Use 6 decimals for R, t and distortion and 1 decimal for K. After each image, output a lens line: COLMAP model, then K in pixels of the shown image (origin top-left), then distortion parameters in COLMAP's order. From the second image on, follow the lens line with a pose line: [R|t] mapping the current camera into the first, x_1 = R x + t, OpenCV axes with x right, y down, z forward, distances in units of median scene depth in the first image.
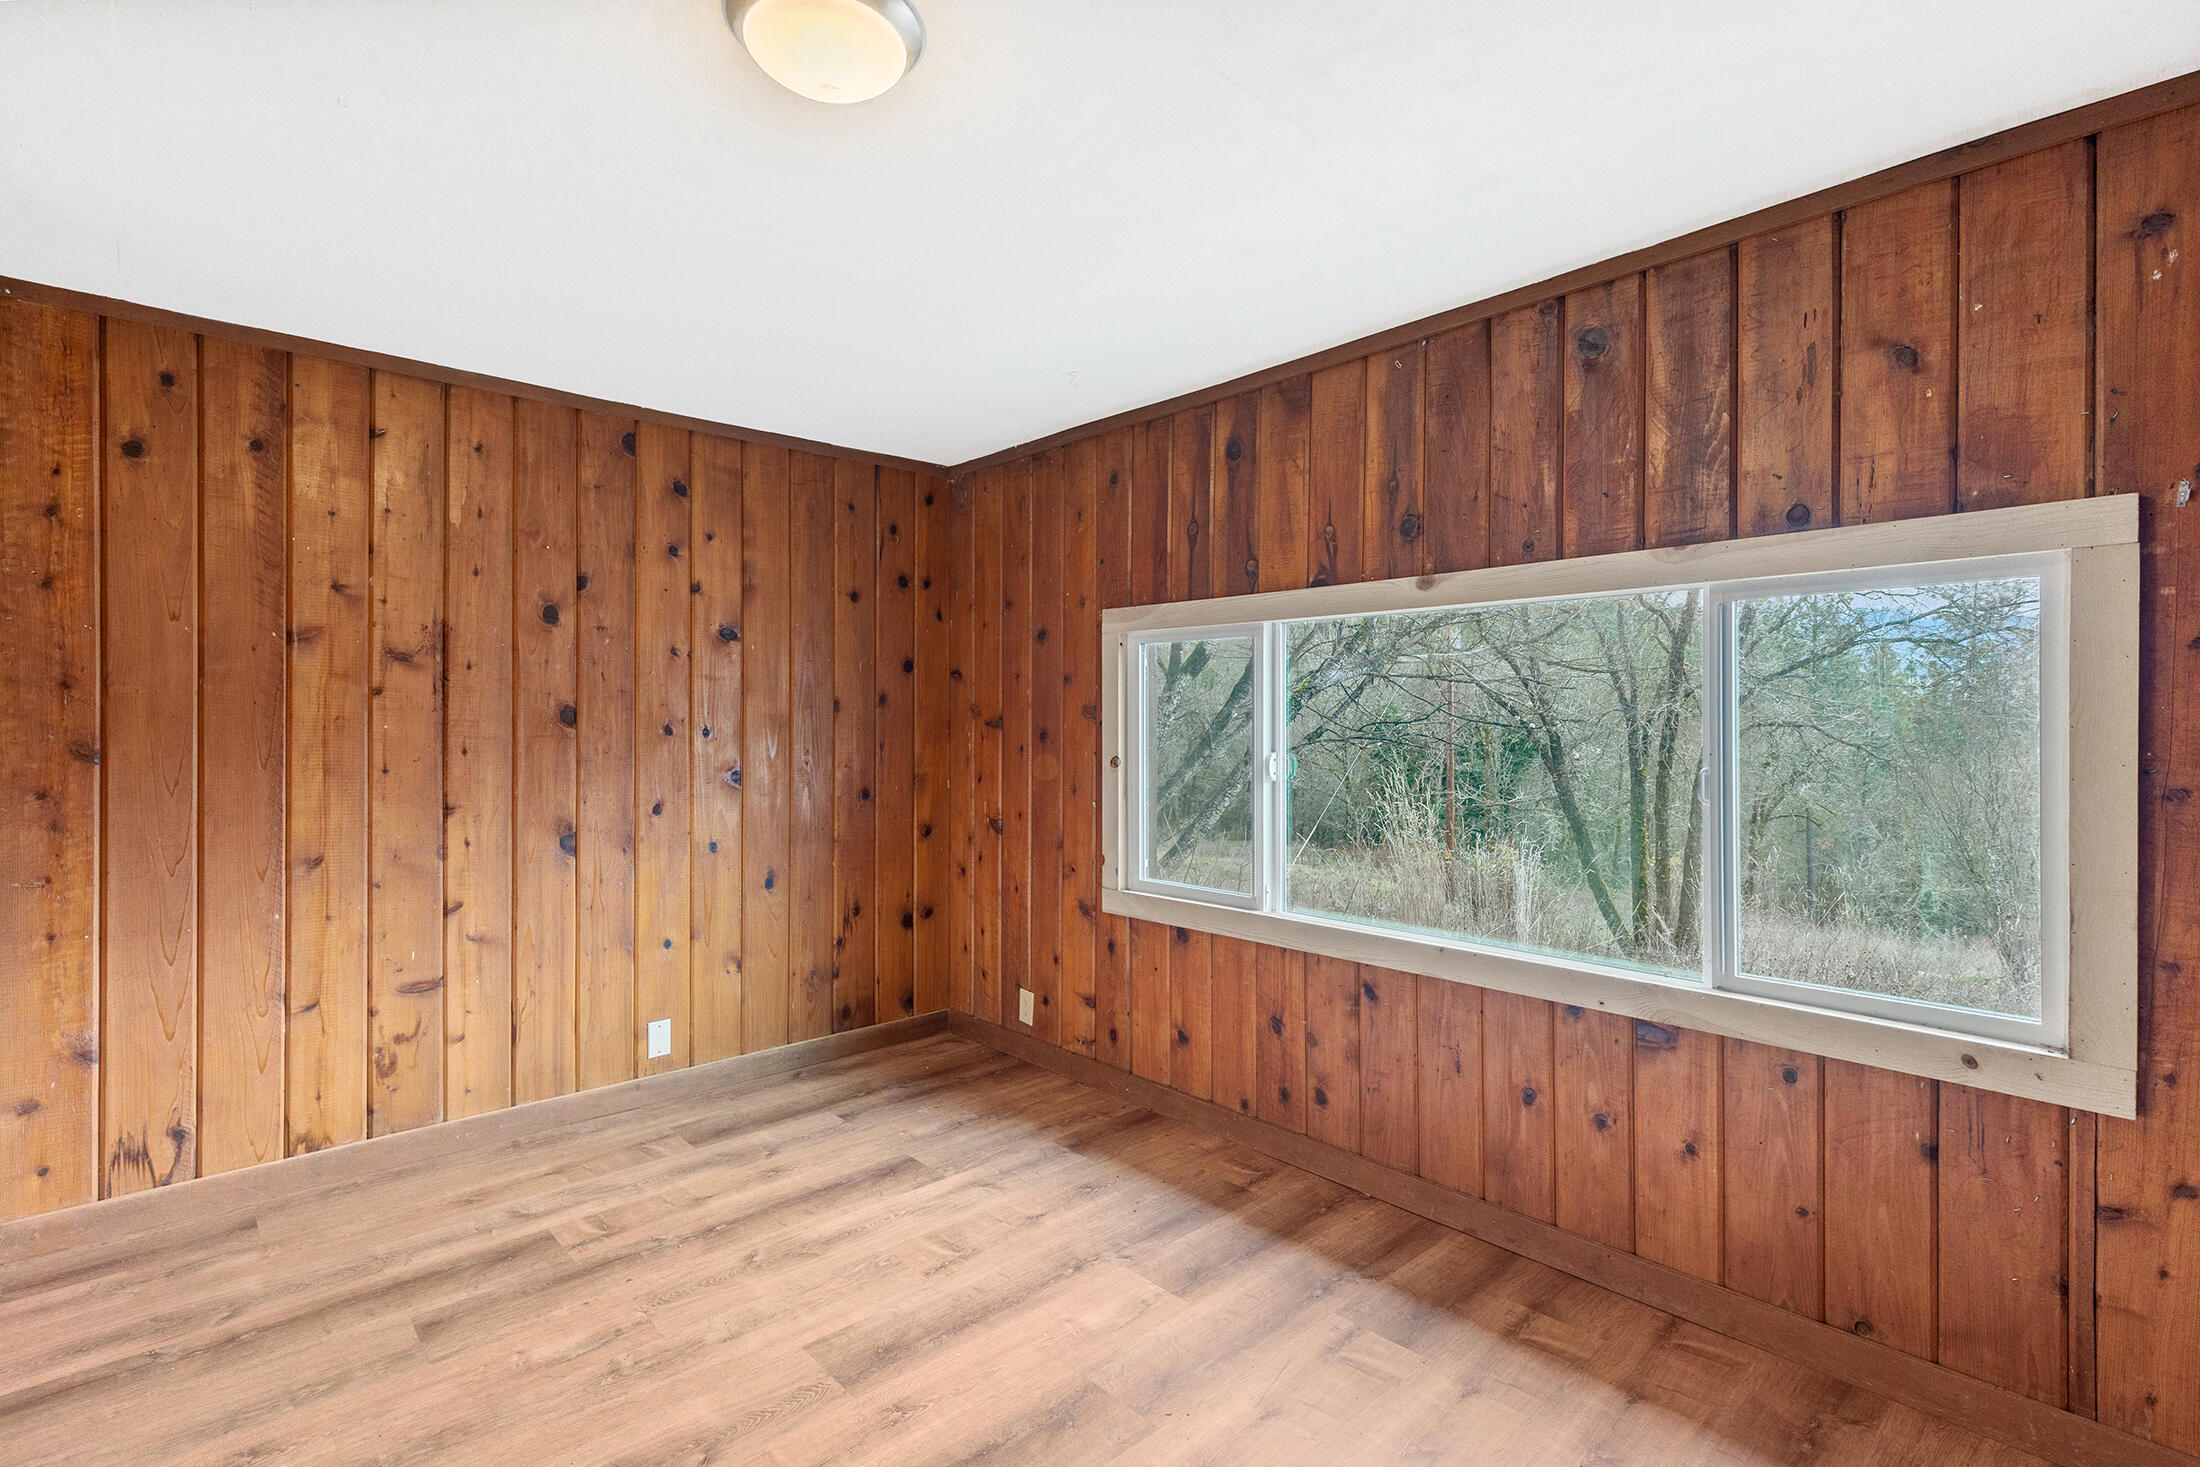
lens RADIAL K [[1036.6, 0, 1102.3], [0, 1036.6, 721.1], [0, 0, 1]] dist [0.002944, 0.000382]
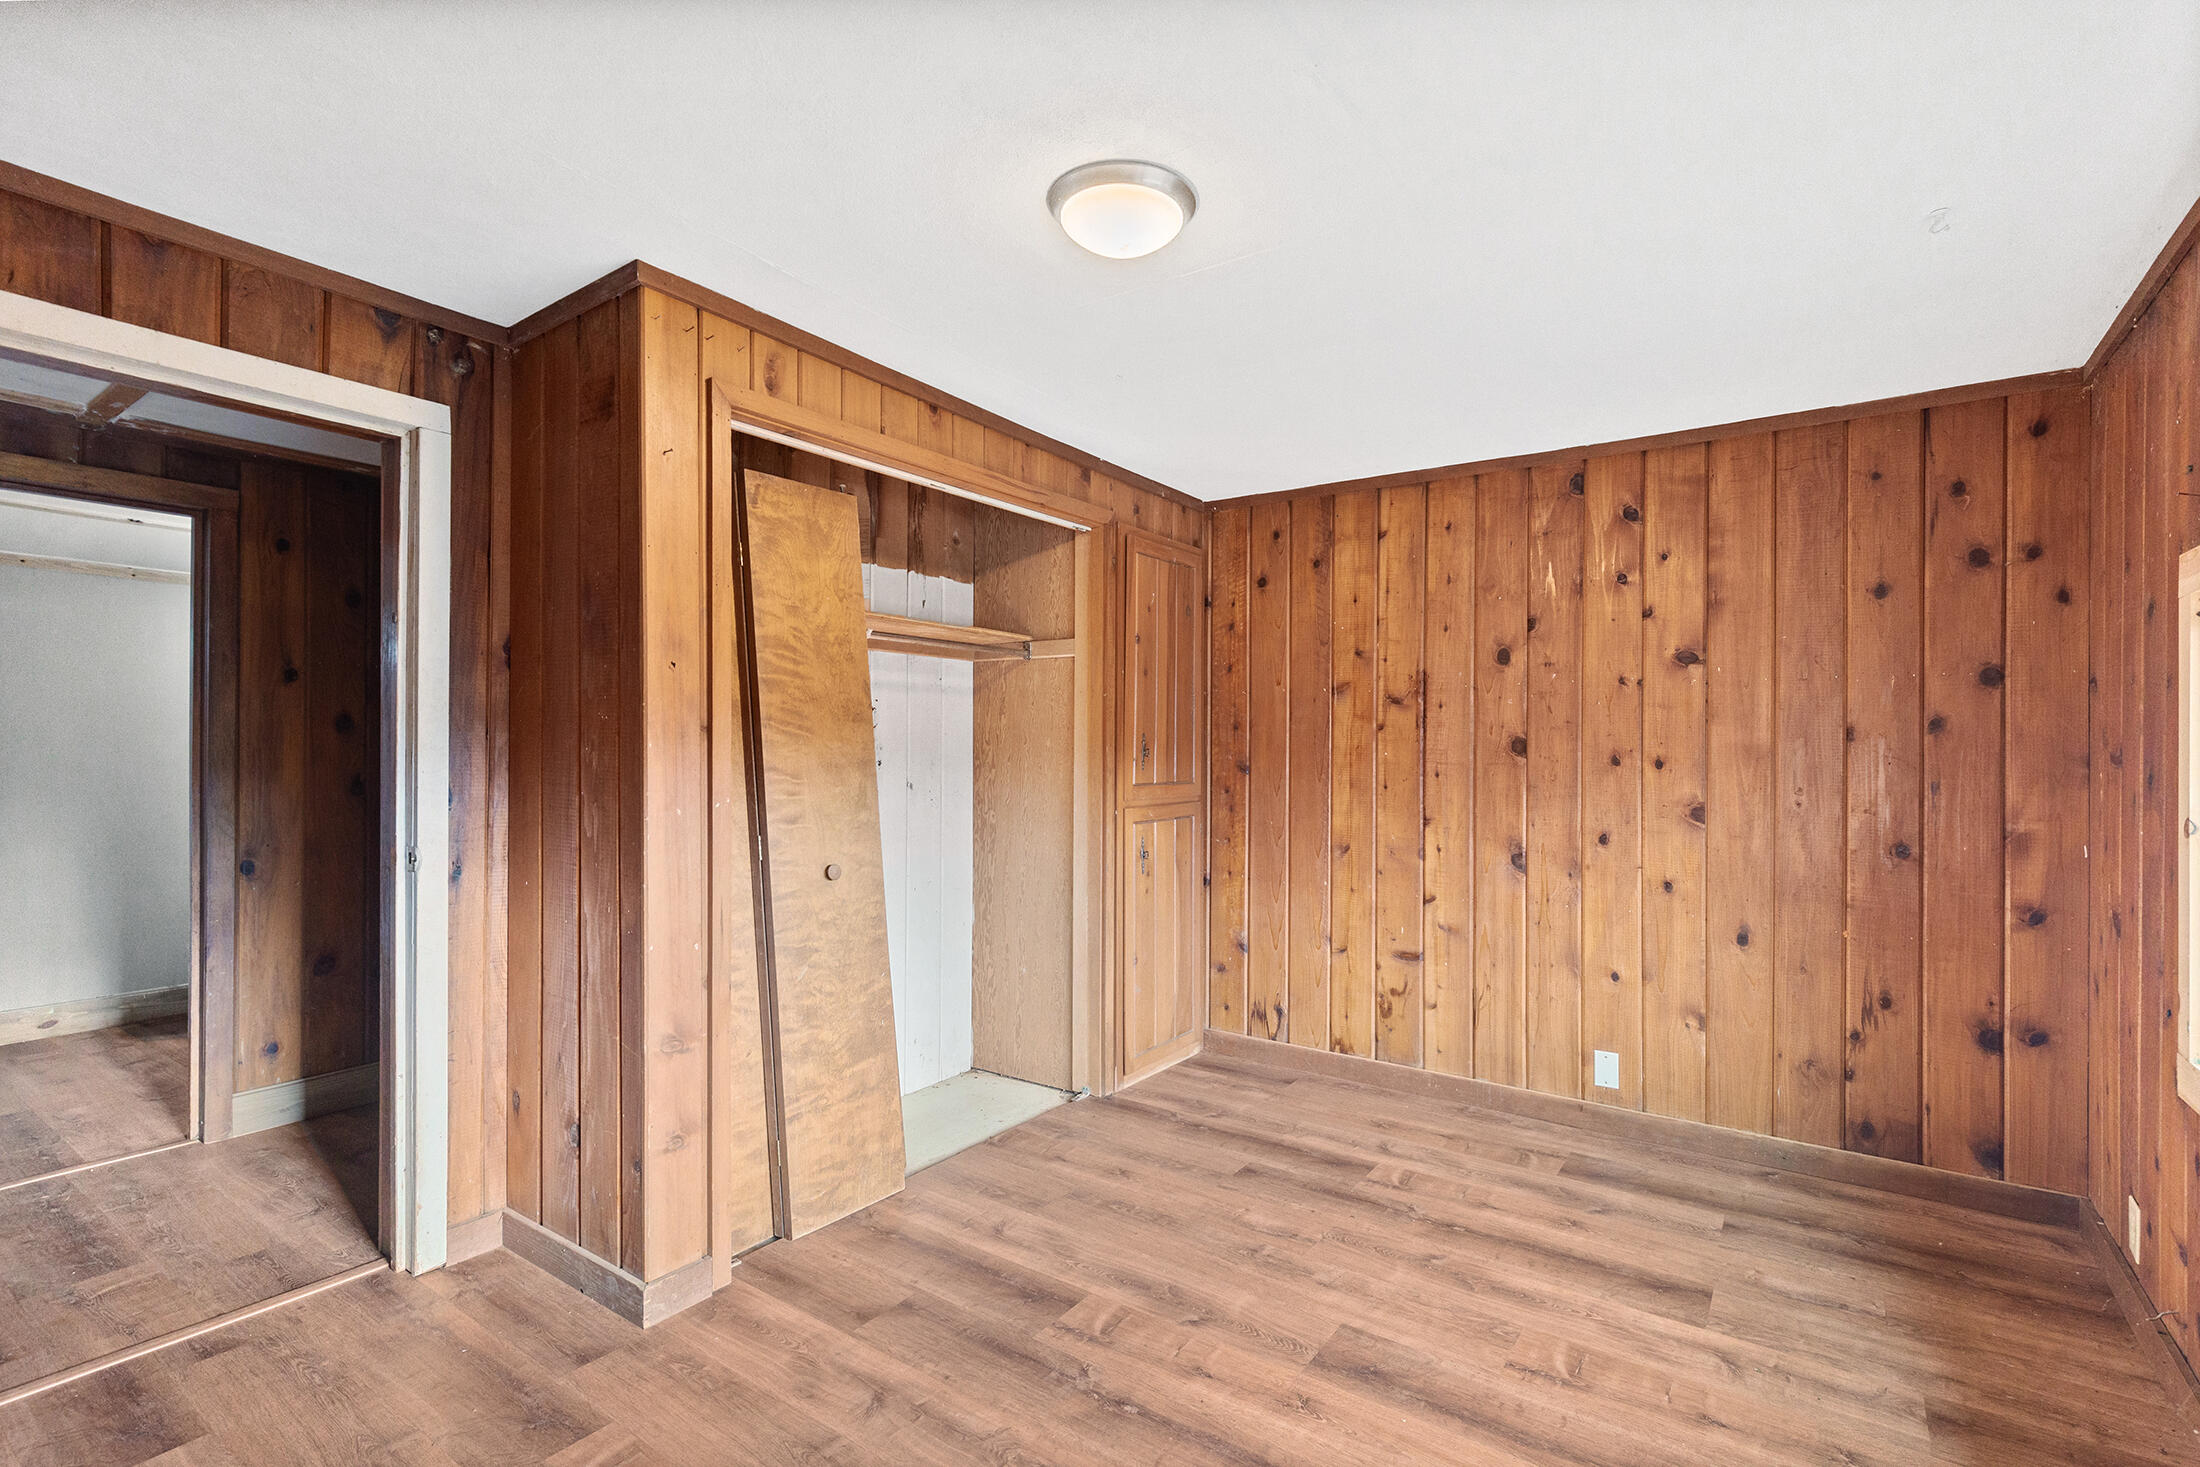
lens RADIAL K [[1008.1, 0, 1107.5], [0, 1008.1, 743.2], [0, 0, 1]] dist [0.001005, -0.000246]
pose [[0.205335, -0.003241, -0.978686, 0.456630], [-0.008520, 0.999951, -0.005099, 0.001289], [0.978655, 0.009386, 0.205297, 0.351343]]
